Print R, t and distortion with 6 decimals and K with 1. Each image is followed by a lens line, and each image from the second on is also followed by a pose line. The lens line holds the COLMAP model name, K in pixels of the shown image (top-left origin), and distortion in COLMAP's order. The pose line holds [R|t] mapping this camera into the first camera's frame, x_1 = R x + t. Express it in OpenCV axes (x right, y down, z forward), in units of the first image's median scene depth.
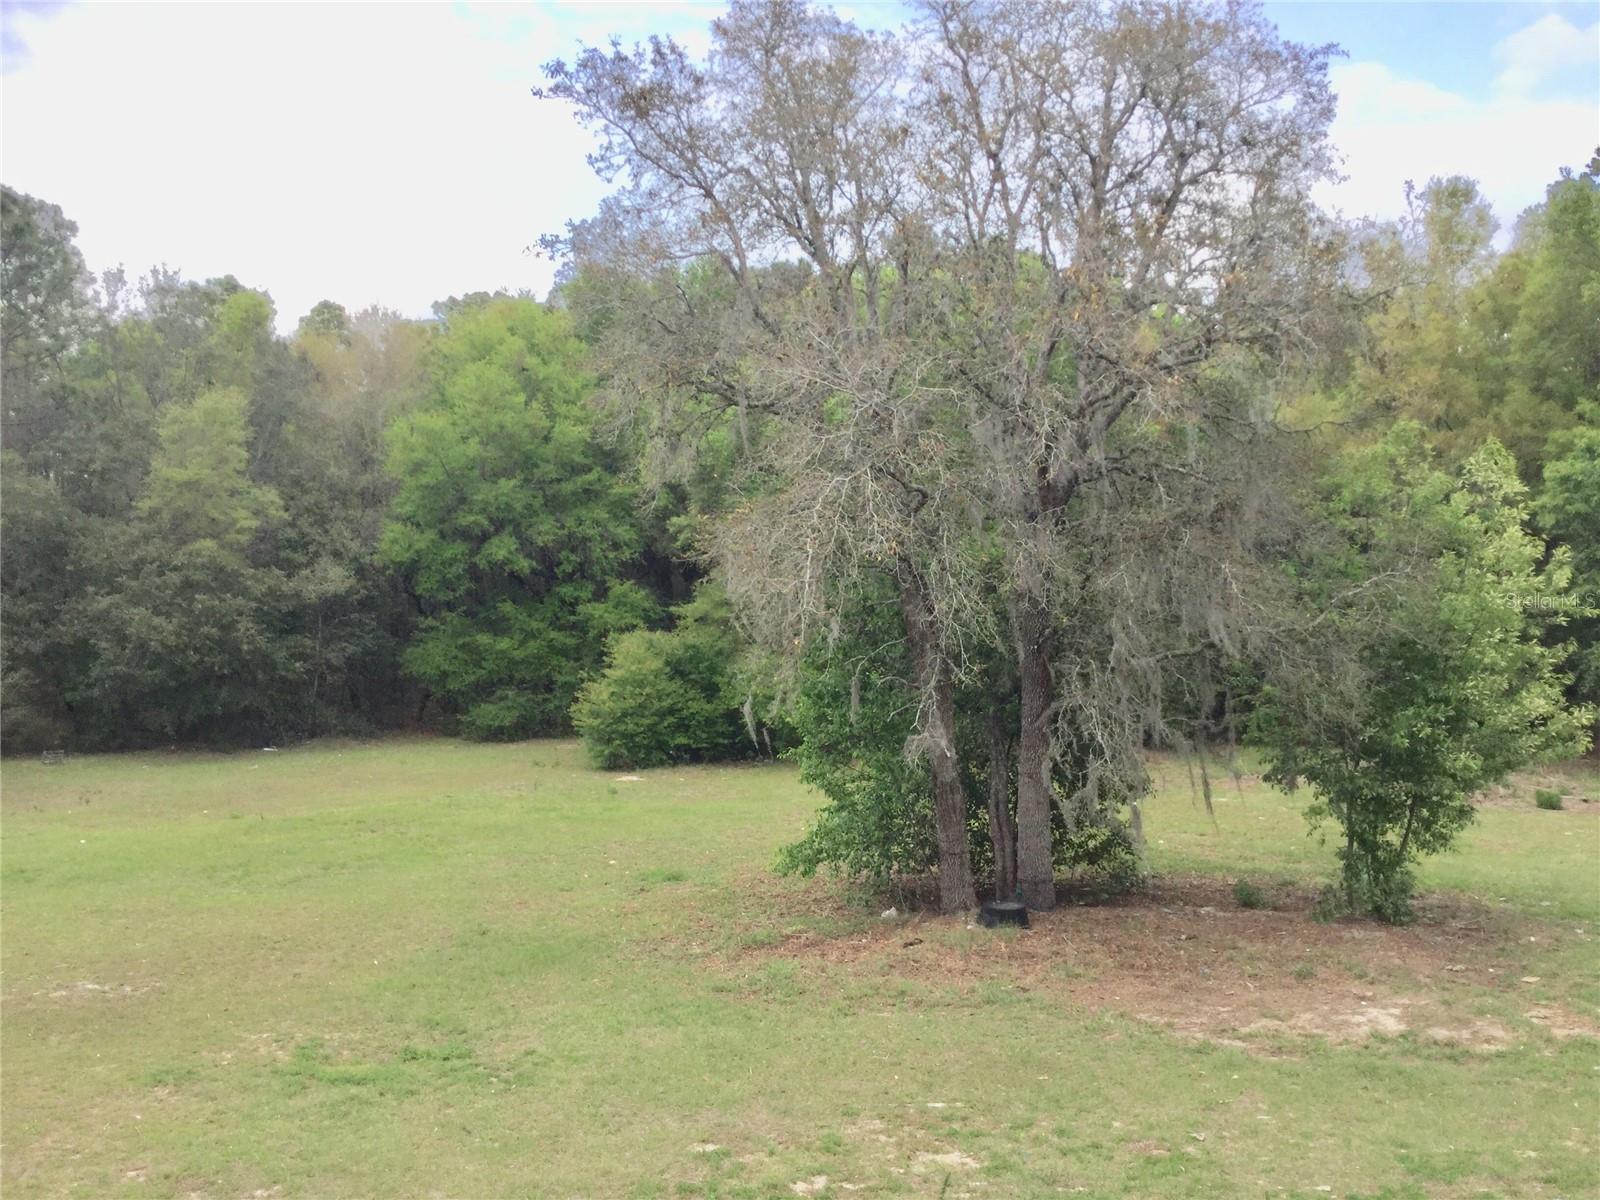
lens RADIAL K [[1431.1, 0, 799.7], [0, 1431.1, 598.5], [0, 0, 1]] dist [-0.004219, -0.000326]
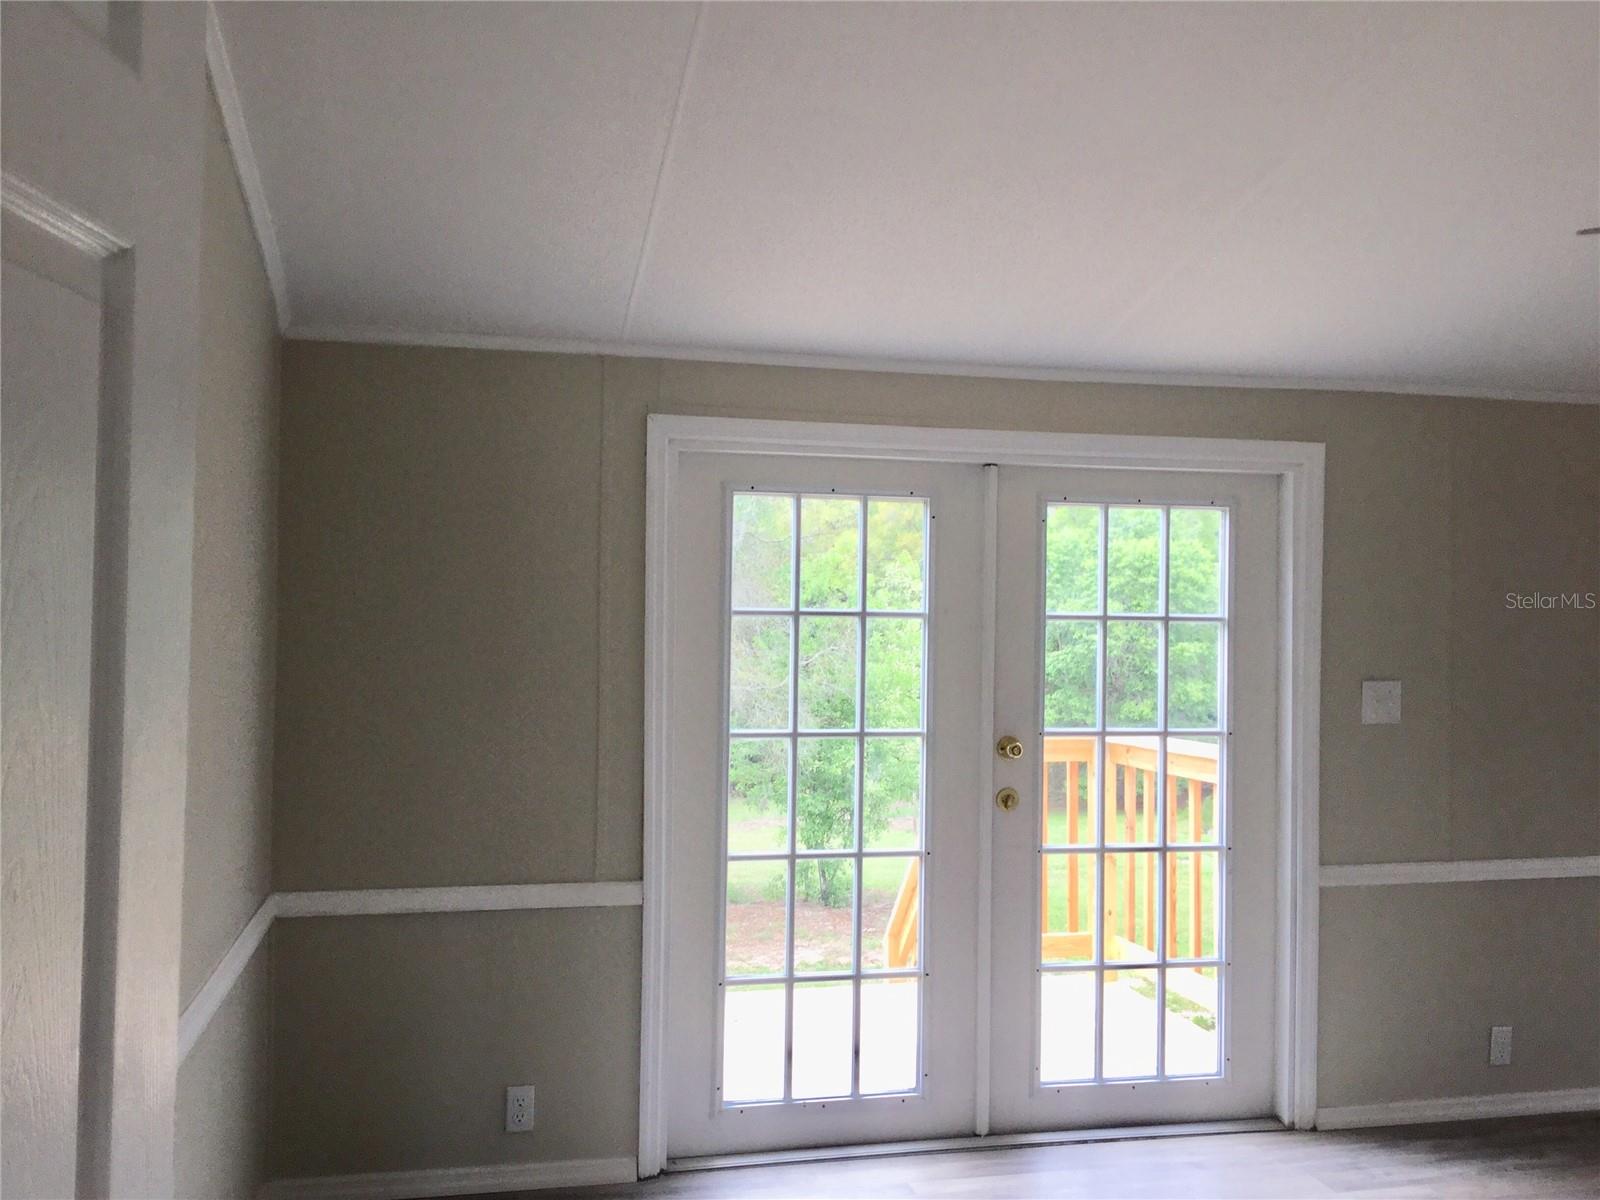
lens RADIAL K [[1431.1, 0, 799.8], [0, 1431.1, 604.2], [0, 0, 1]] dist [-0.004219, -0.000326]
pose [[0.948282, 0.022360, 0.316641, -0.052160], [-0.007118, 0.998763, -0.049213, 0.008234], [-0.317349, 0.044414, 0.947268, -0.292527]]
